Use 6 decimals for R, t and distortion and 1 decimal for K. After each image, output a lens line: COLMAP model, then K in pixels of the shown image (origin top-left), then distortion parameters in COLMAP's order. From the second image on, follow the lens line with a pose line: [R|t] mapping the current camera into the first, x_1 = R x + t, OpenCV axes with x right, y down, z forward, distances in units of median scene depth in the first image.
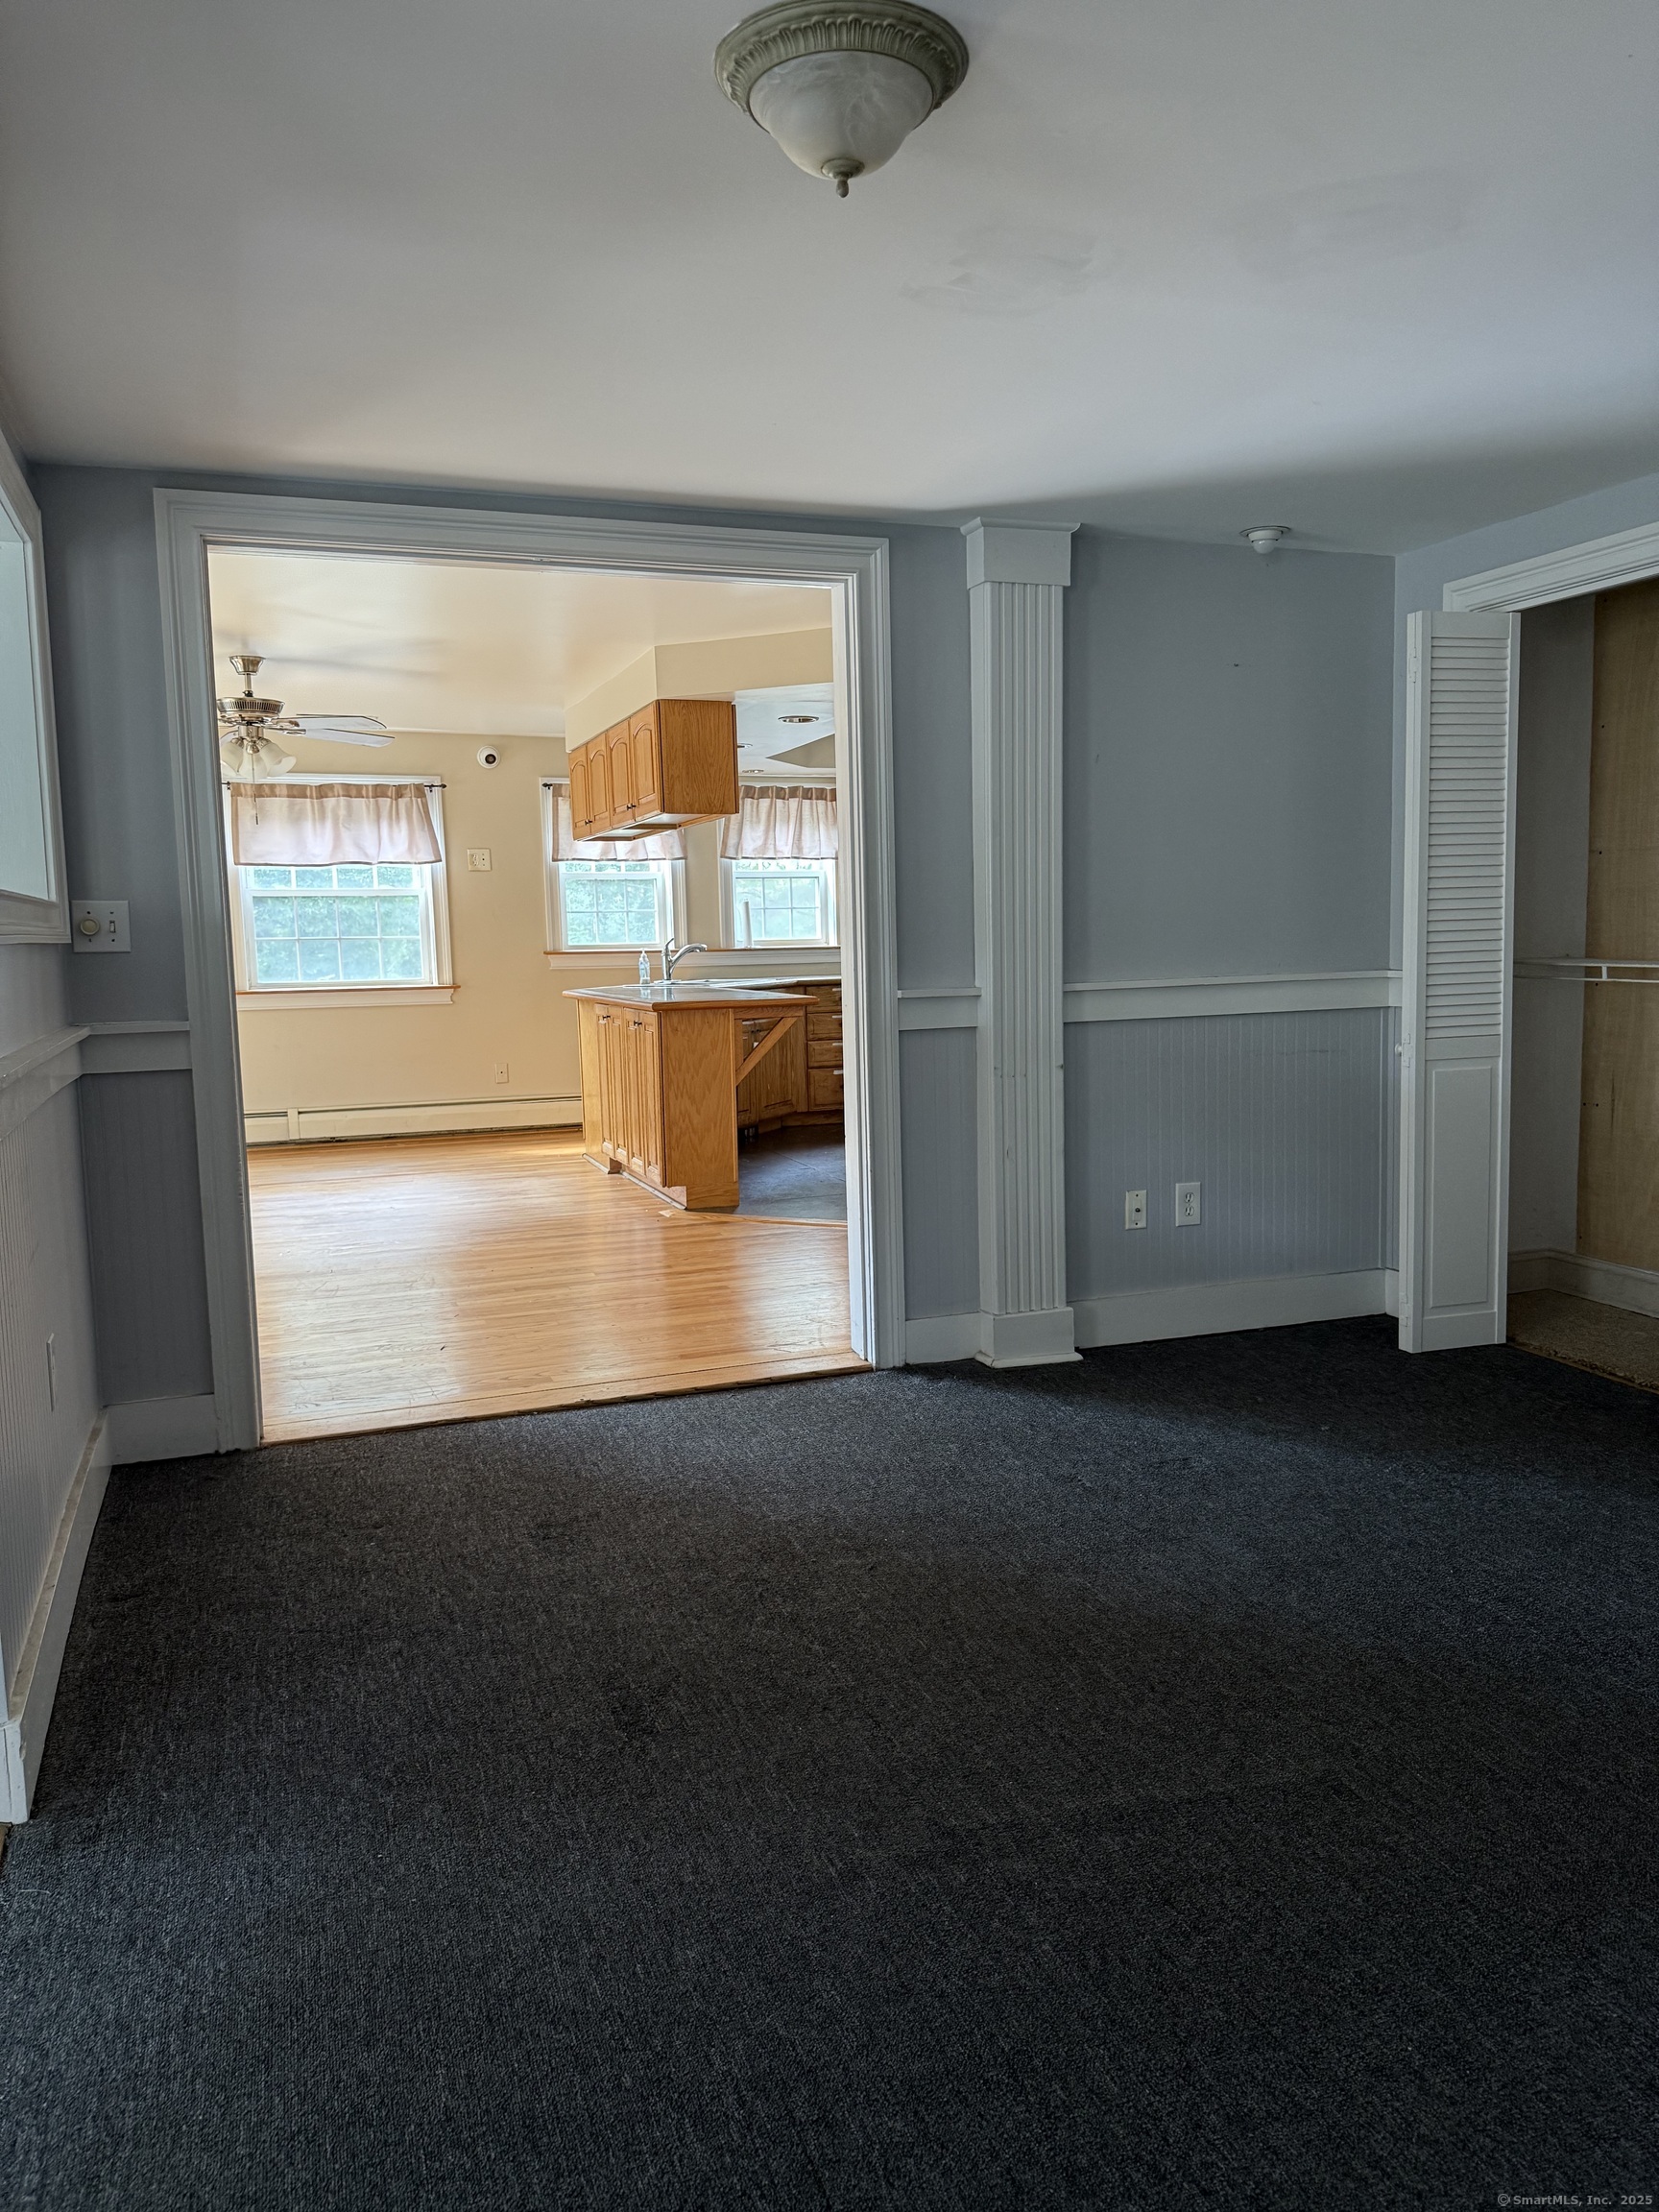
lens RADIAL K [[1564.7, 0, 830.9], [0, 1564.7, 1109.3], [0, 0, 1]] dist [0.119695, -0.184007]
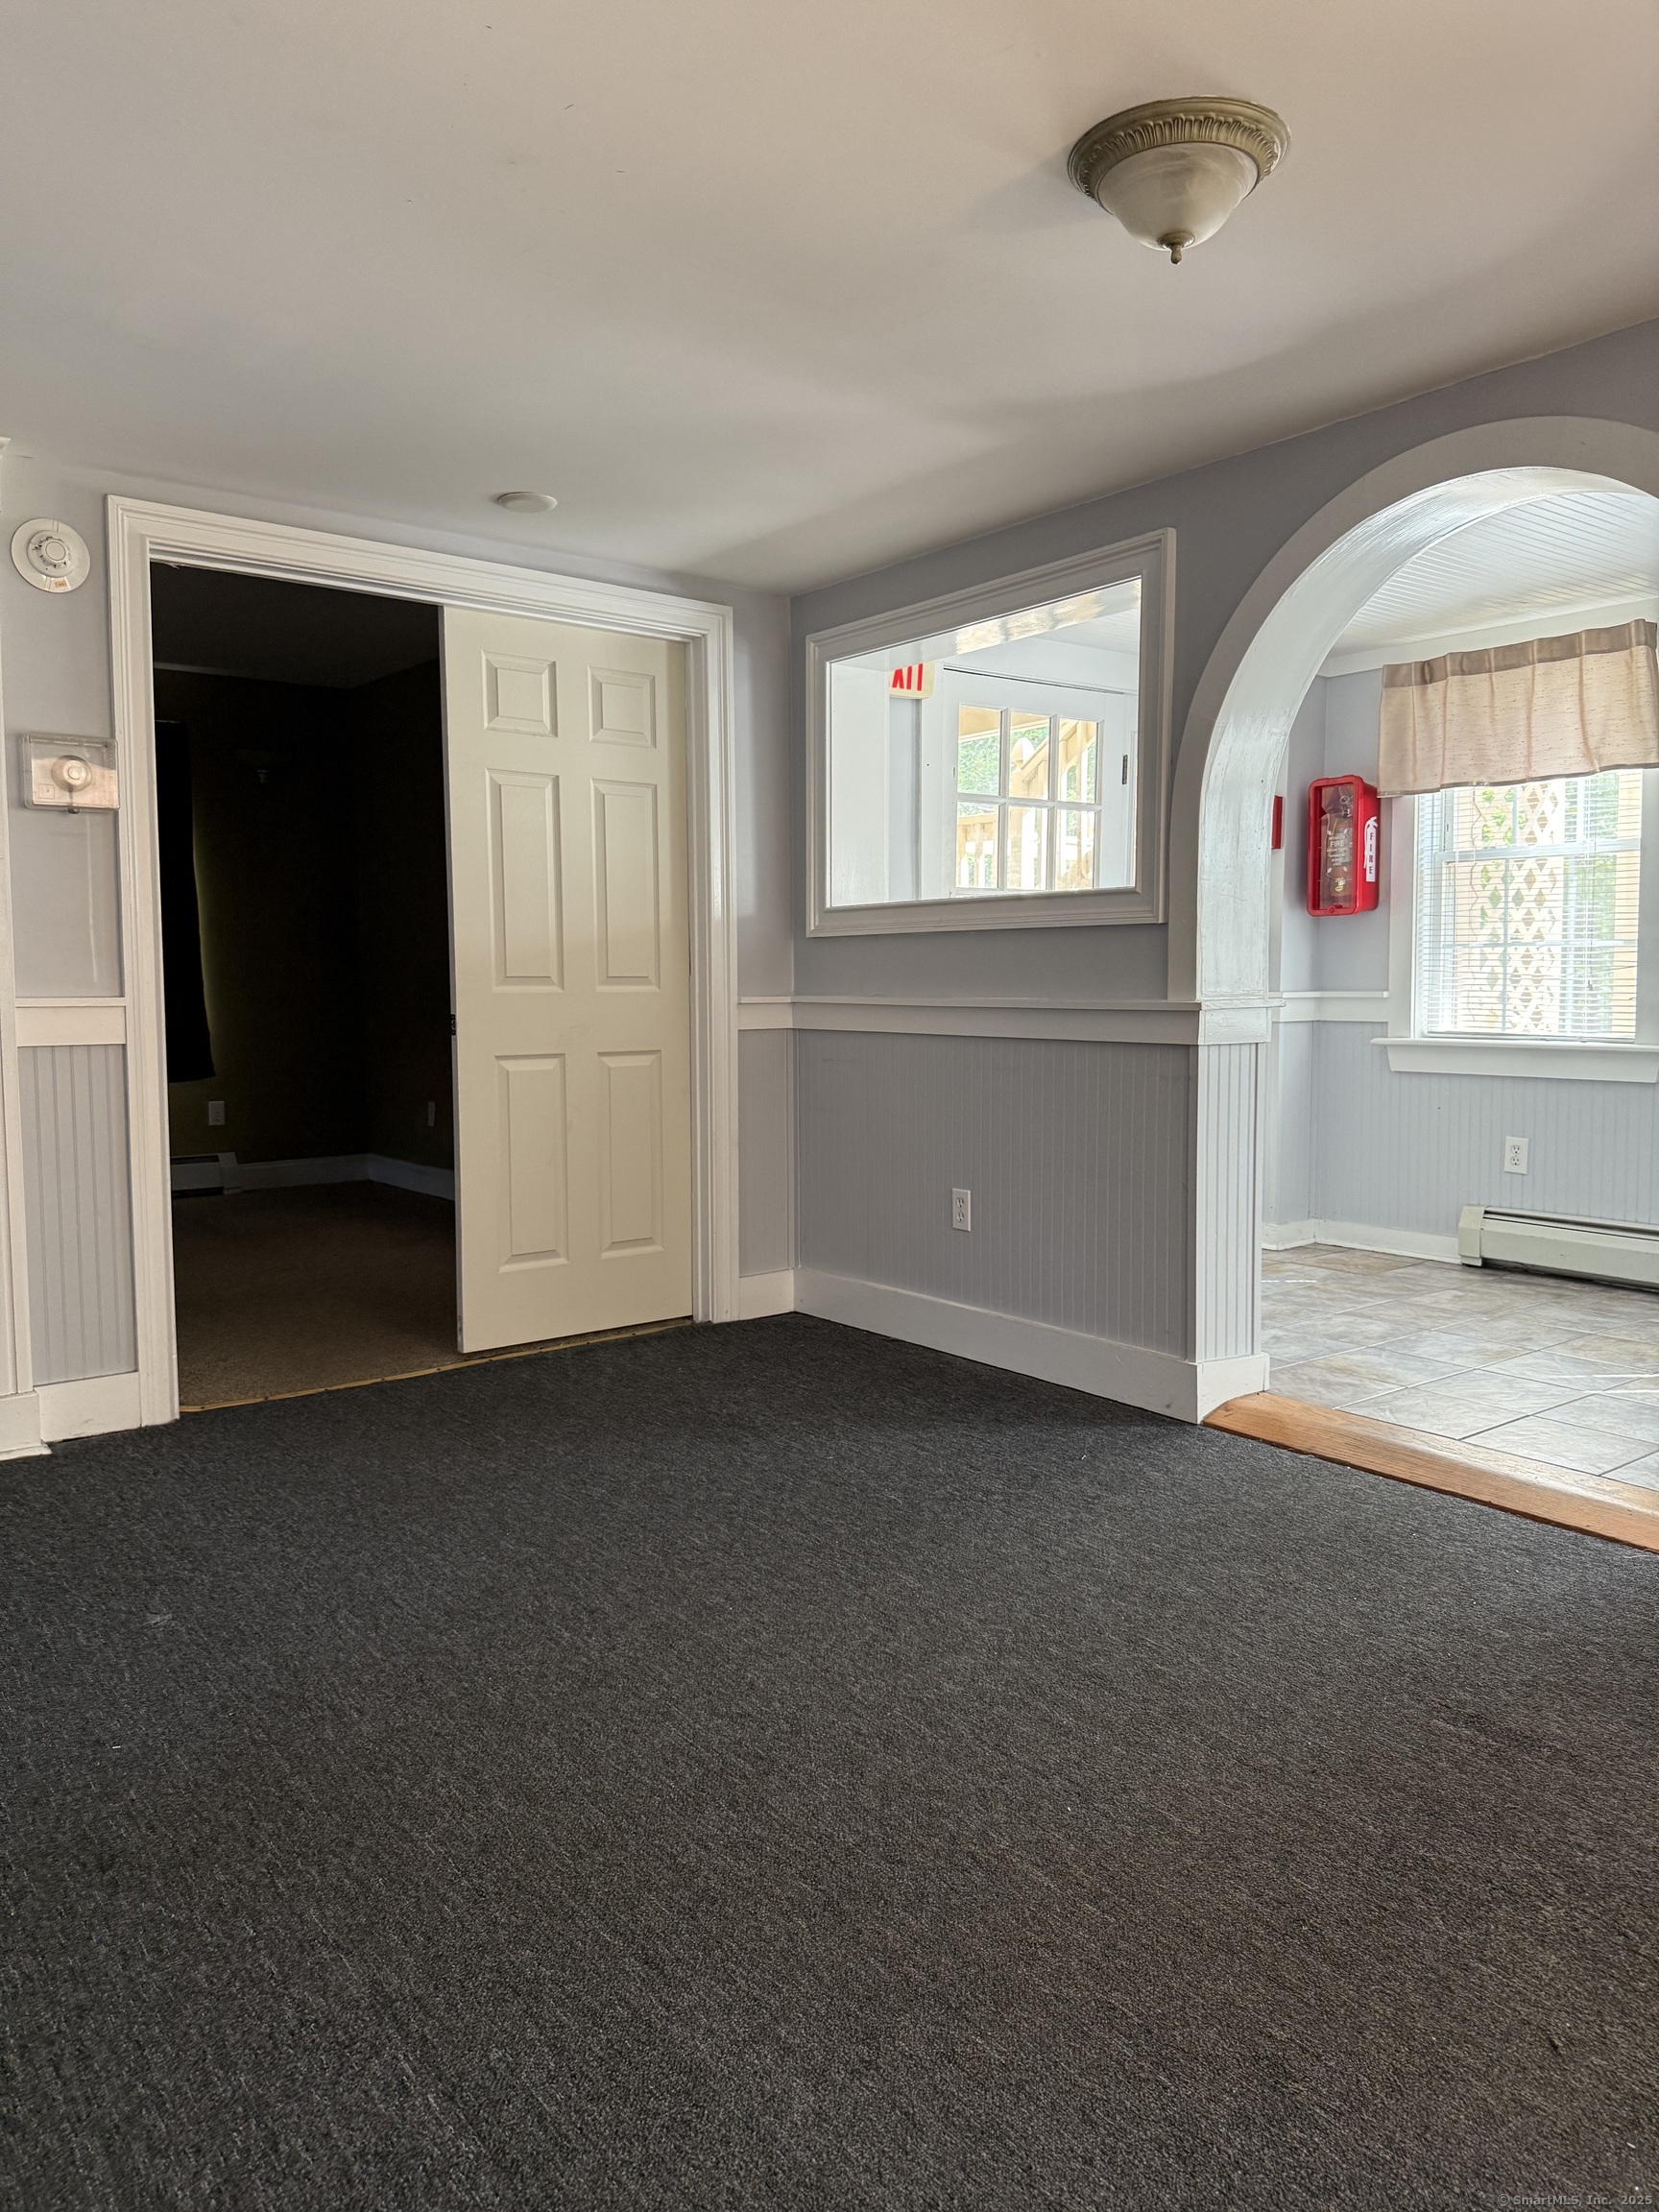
lens RADIAL K [[1564.7, 0, 830.9], [0, 1564.7, 1109.3], [0, 0, 1]] dist [0.119695, -0.184007]
pose [[-0.954834, 0.049428, -0.292998, 0.572042], [-0.009360, 0.980575, 0.195922, -0.172814], [0.296991, 0.189816, -0.935824, 1.959411]]
